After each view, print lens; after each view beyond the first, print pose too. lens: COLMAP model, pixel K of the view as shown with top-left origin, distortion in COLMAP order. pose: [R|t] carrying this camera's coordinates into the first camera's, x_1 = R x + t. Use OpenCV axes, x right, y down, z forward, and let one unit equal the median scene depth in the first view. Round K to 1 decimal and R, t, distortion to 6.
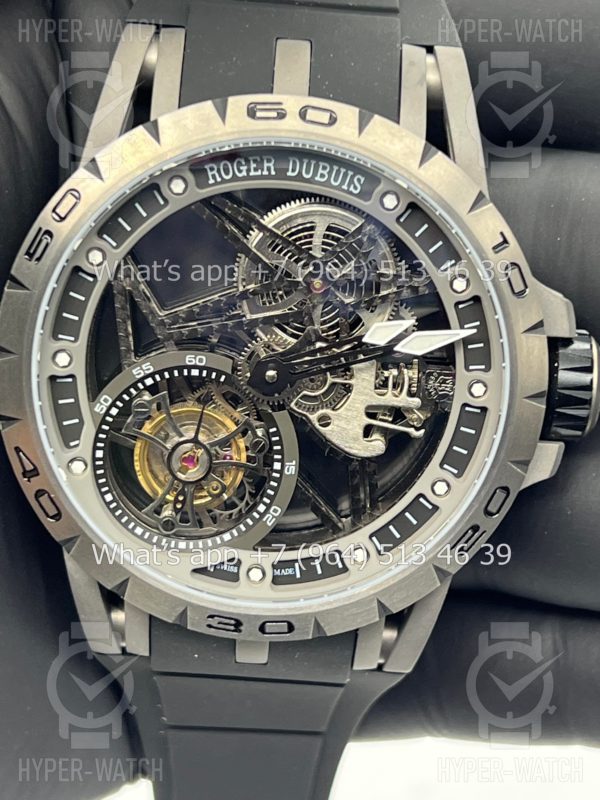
lens RADIAL K [[1883.0, 0, 297.8], [0, 1883.0, 407.8], [0, 0, 1]] dist [0.208492, 0.000000]
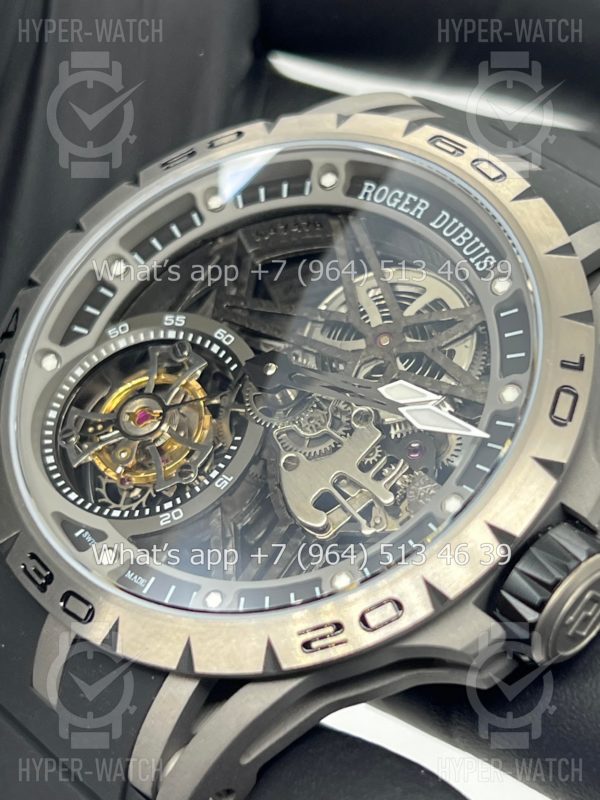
lens RADIAL K [[1883.0, 0, 297.2], [0, 1883.0, 403.1], [0, 0, 1]] dist [0.208492, 0.000000]
pose [[0.737654, 0.435460, -0.515986, 0.437404], [-0.654045, 0.650572, -0.385981, 0.311467], [0.167606, 0.622199, 0.764707, 0.351916]]
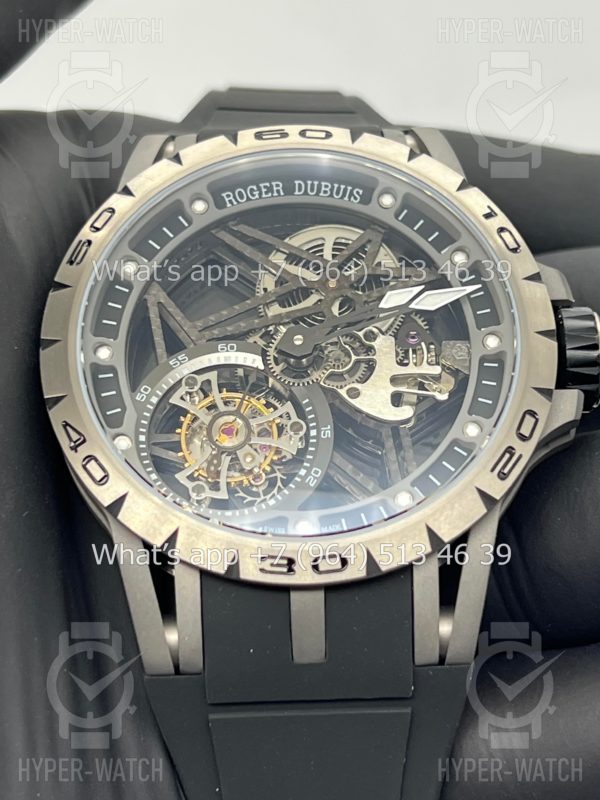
lens RADIAL K [[1883.0, 0, 301.3], [0, 1883.0, 396.6], [0, 0, 1]] dist [0.208492, 0.000000]
pose [[0.994526, -0.096342, 0.040450, -0.058283], [0.101625, 0.801820, -0.588860, 0.632490], [0.024298, 0.589748, 0.807222, 0.150541]]
